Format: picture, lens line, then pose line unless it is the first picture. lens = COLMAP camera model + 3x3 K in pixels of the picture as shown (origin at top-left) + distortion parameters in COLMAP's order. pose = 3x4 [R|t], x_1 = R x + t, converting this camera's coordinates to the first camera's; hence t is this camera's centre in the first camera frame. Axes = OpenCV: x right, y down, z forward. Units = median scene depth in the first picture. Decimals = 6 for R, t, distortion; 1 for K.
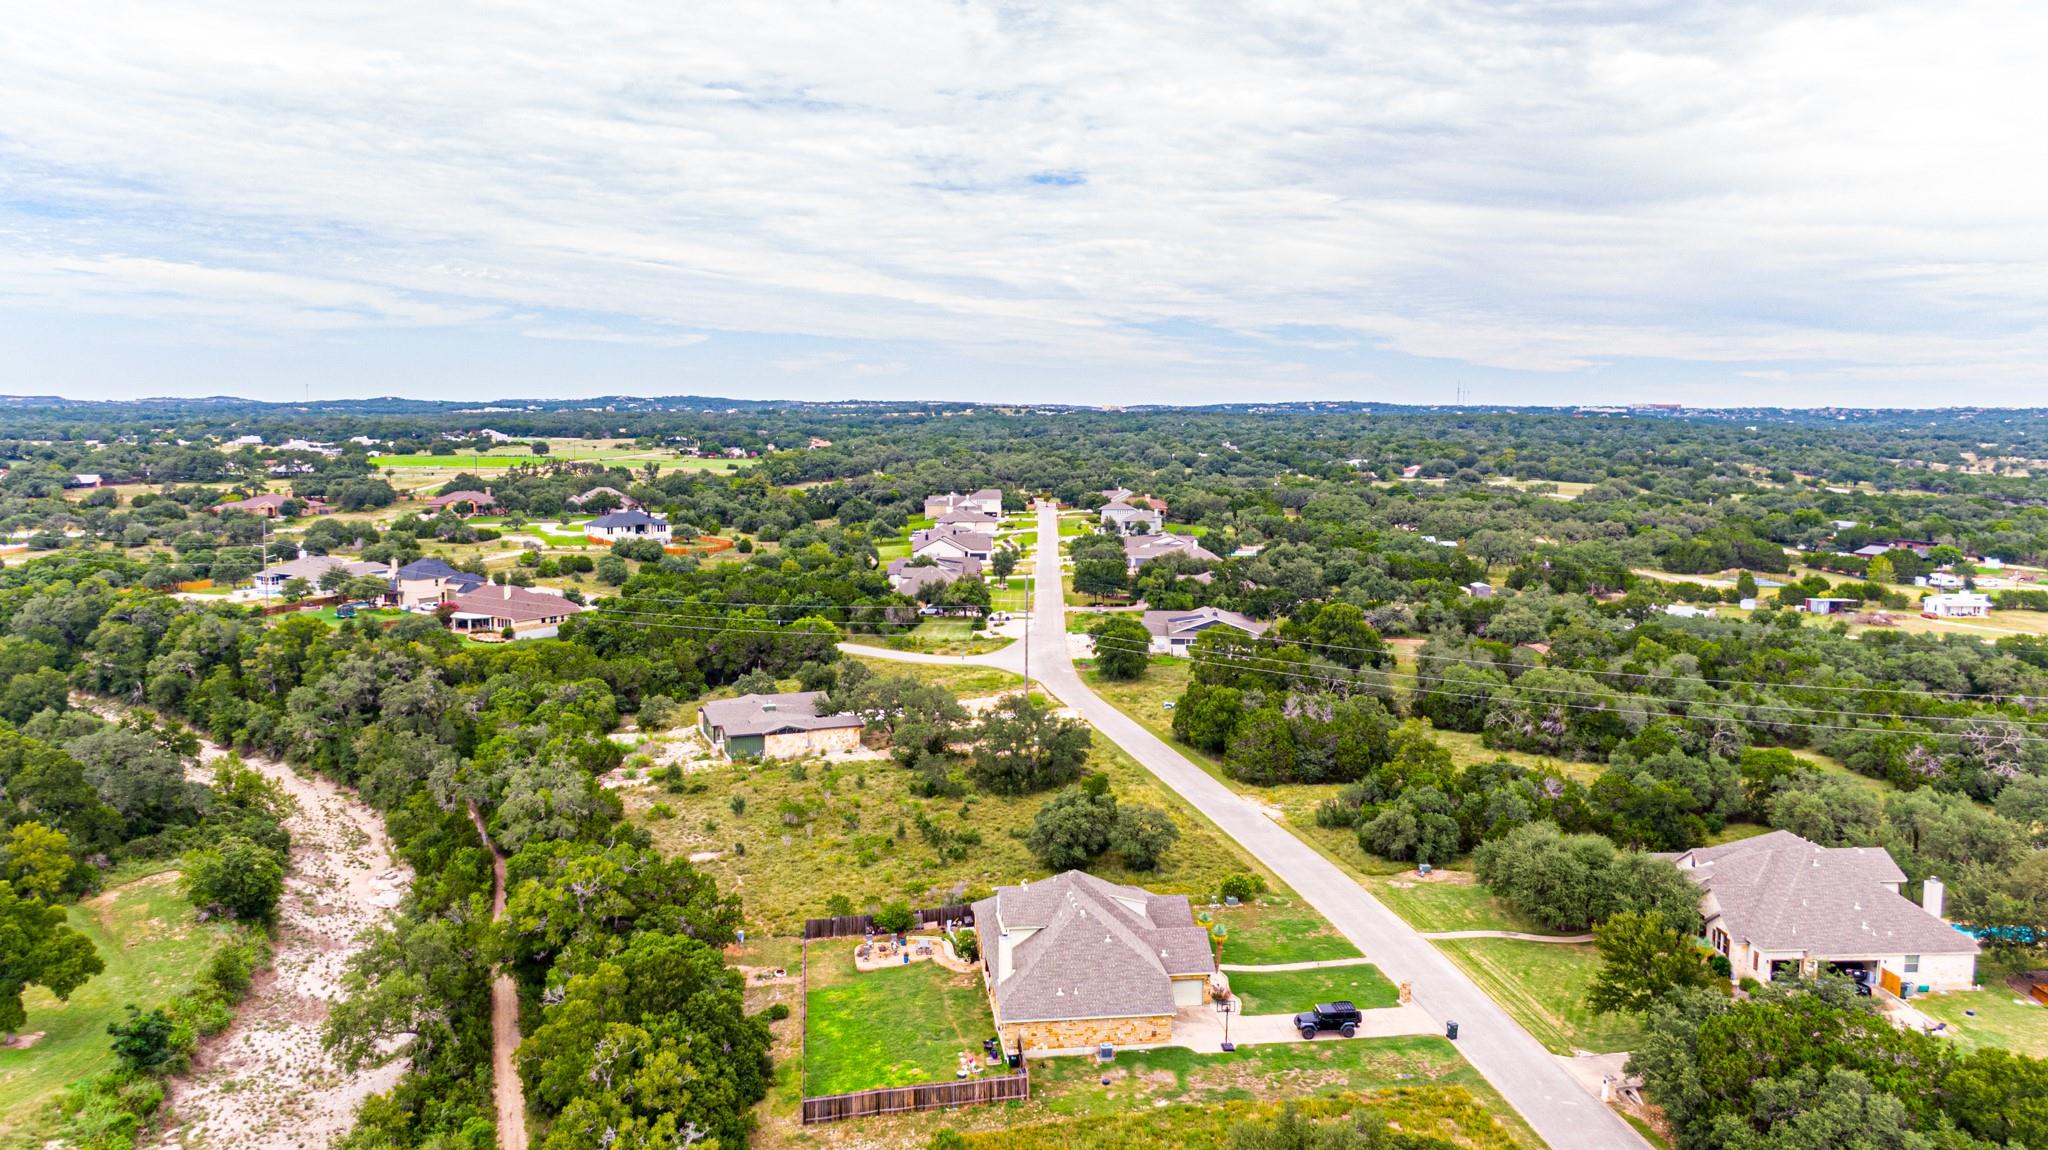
lens RADIAL K [[1387.1, 0, 1022.1], [0, 1387.1, 574.7], [0, 0, 1]] dist [-0.001689, -0.000299]
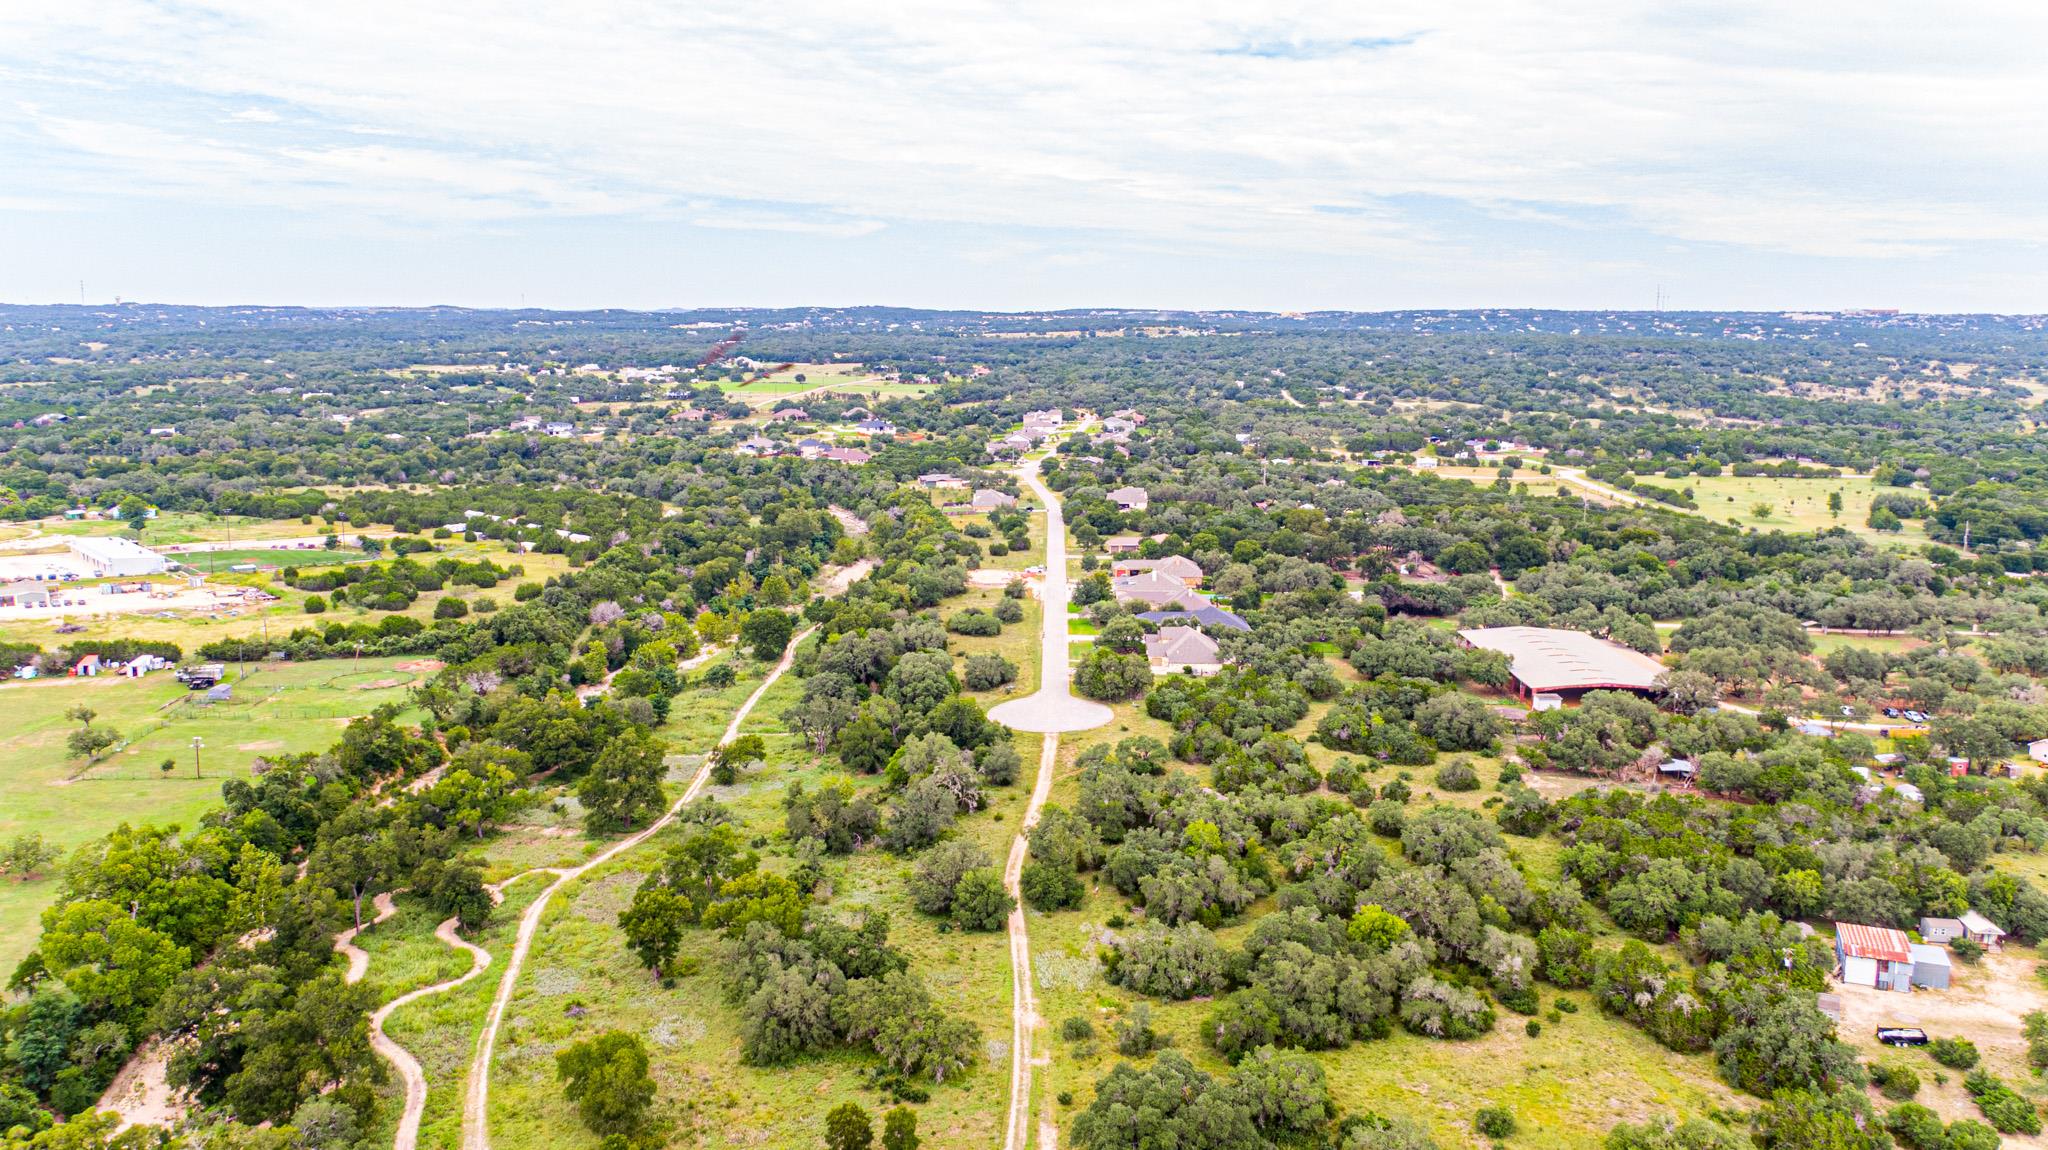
lens RADIAL K [[1560.2, 0, 1025.0], [0, 1560.2, 575.5], [0, 0, 1]] dist [0.001568, -0.009720]
pose [[0.991036, 0.018491, -0.132306, 0.216742], [-0.011129, 0.998359, 0.056172, 0.045291], [0.133127, -0.054196, 0.989616, -1.111341]]
